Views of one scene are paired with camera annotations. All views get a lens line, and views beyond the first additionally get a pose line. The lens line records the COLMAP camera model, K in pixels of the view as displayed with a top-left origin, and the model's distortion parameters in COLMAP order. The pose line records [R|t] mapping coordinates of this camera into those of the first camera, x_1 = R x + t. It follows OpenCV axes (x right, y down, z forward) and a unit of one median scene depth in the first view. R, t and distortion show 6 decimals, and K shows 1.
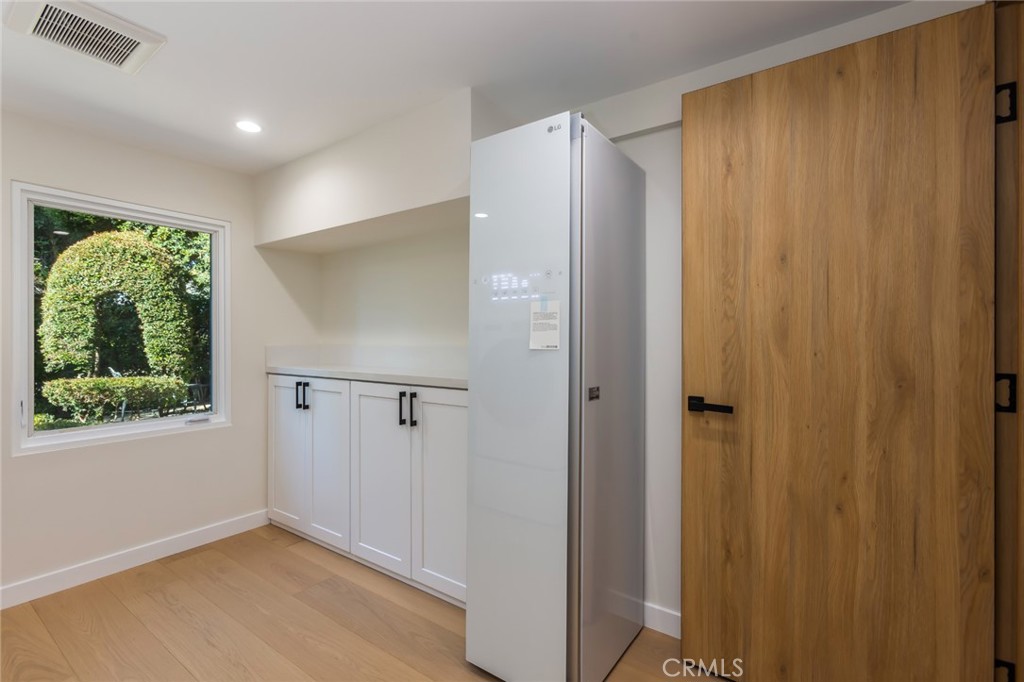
lens RADIAL K [[465.6, 0, 509.3], [0, 465.6, 340.5], [0, 0, 1]] dist [-0.004518, 0.006098]
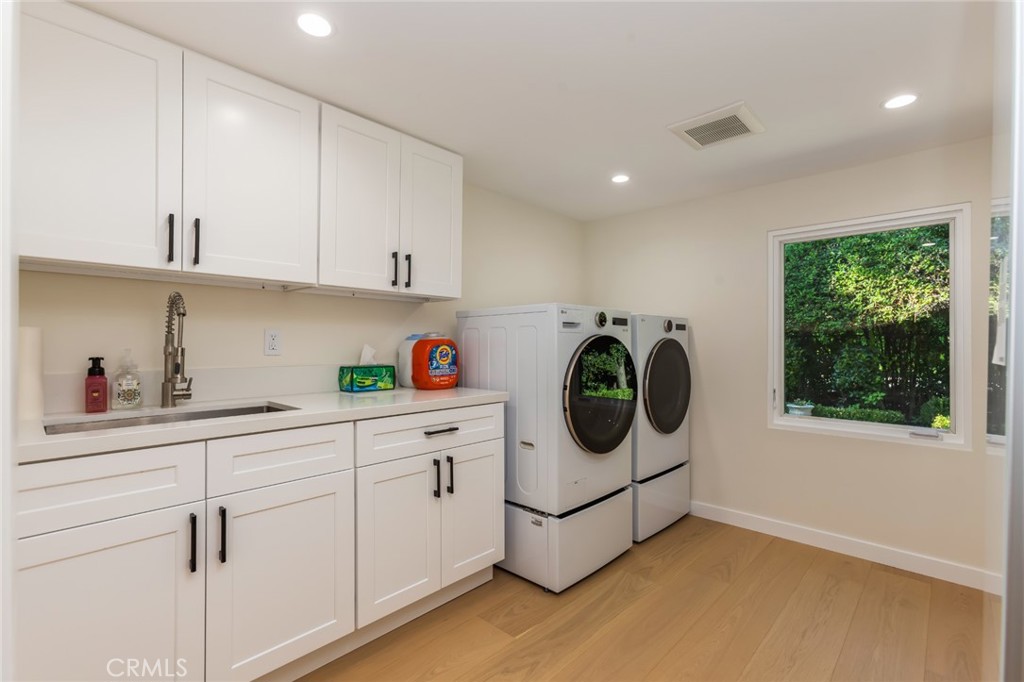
lens RADIAL K [[465.6, 0, 512.8], [0, 465.6, 342.3], [0, 0, 1]] dist [-0.004518, 0.006098]
pose [[-0.131516, -0.004678, -0.991303, 0.996726], [-0.007499, 0.999965, -0.003724, 0.004761], [0.991286, 0.006944, -0.131547, 0.981249]]
